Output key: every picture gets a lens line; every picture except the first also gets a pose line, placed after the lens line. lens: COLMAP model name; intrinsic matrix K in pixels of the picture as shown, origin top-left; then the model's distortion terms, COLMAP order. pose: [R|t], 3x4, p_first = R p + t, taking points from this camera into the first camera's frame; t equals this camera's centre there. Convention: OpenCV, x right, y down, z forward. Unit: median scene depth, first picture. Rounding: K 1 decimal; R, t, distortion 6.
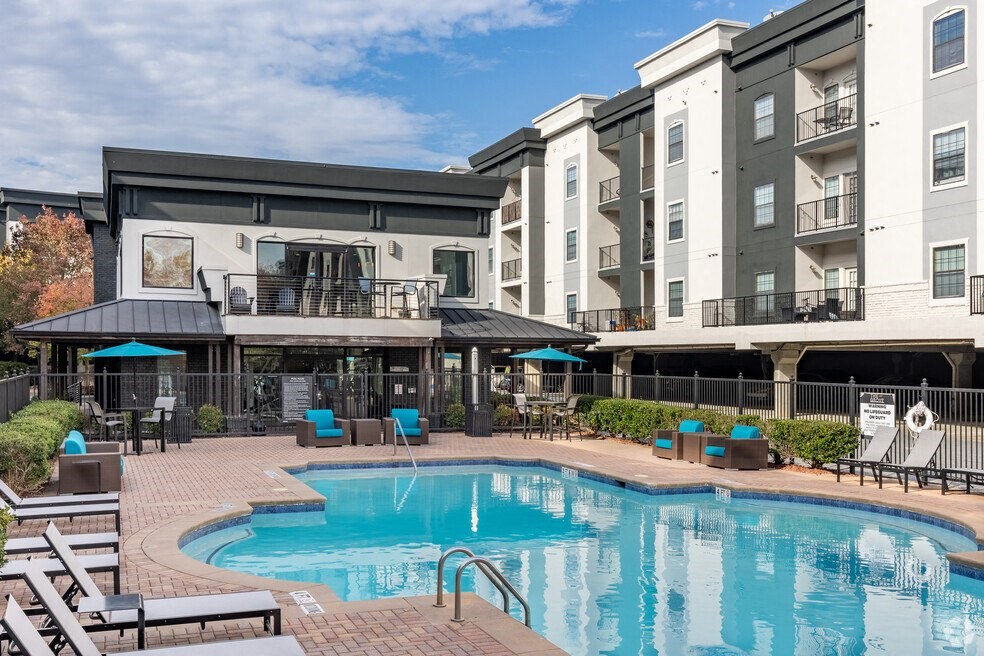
lens RADIAL K [[1004.5, 0, 504.9], [0, 1004.5, 327.5], [0, 0, 1]] dist [-0.003174, -0.006821]
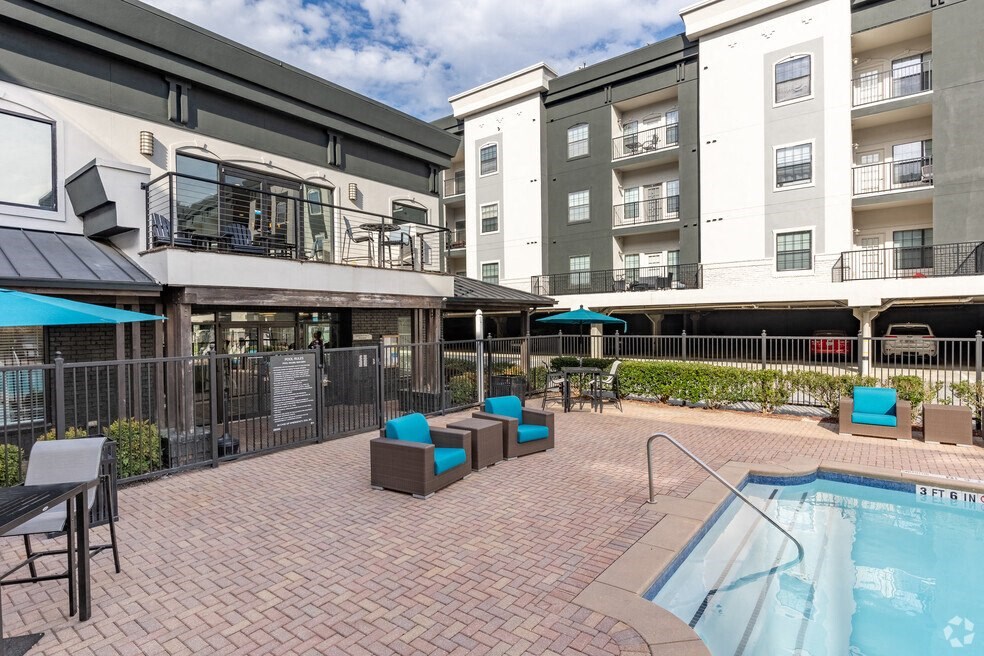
lens RADIAL K [[500.4, 0, 494.8], [0, 500.4, 309.2], [0, 0, 1]] dist [0.010485, 0.000110]
pose [[0.856607, -0.004808, 0.515946, -0.248302], [0.002724, 0.999985, 0.004796, 0.017923], [-0.515962, -0.002703, 0.856607, 0.632836]]
